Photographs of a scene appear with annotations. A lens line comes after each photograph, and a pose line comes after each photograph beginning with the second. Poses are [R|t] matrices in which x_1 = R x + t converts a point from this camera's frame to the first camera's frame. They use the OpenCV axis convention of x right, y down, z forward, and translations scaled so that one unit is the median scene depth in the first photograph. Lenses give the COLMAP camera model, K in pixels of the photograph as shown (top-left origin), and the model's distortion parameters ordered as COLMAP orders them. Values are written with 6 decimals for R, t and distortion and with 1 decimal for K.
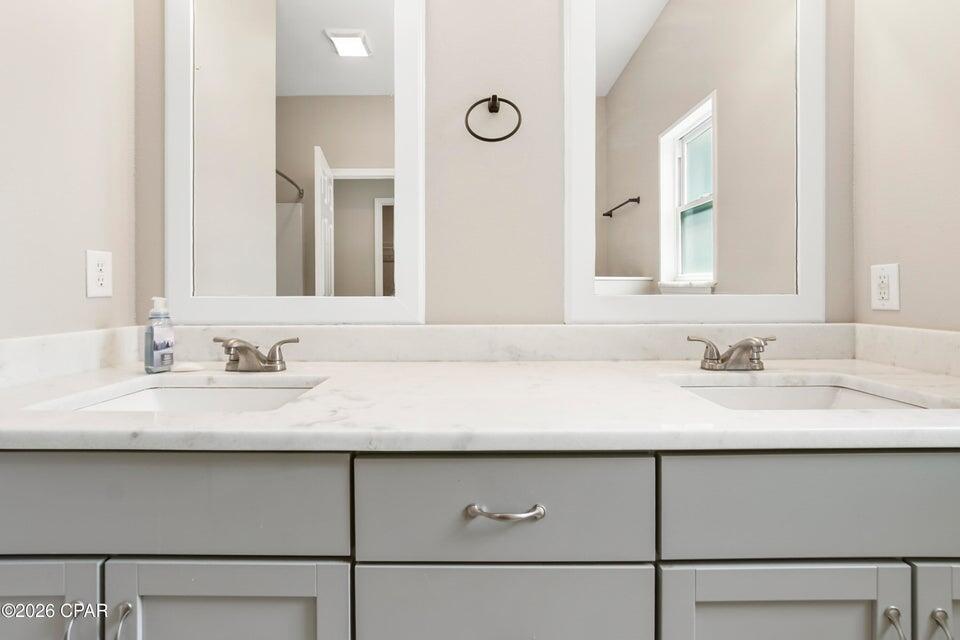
lens RADIAL K [[434.6, 0, 475.3], [0, 434.6, 301.7], [0, 0, 1]] dist [-0.021245, 0.008900]
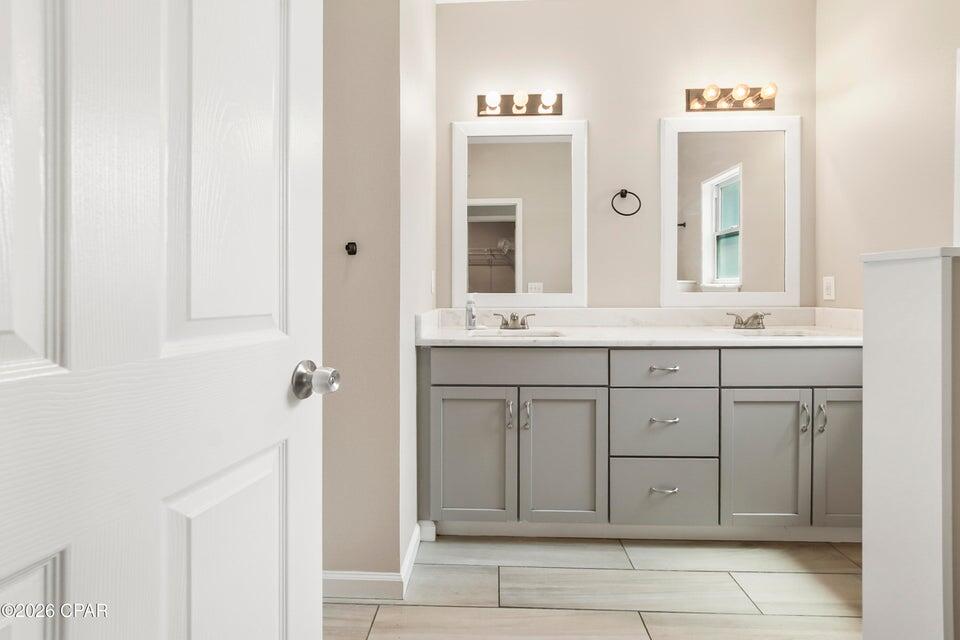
lens RADIAL K [[434.6, 0, 475.3], [0, 434.6, 301.7], [0, 0, 1]] dist [-0.021245, 0.008900]
pose [[0.998983, 0.000360, -0.045080, -0.591245], [-0.000270, 0.999998, 0.001995, 0.023895], [0.045081, -0.001981, 0.998981, -1.067802]]
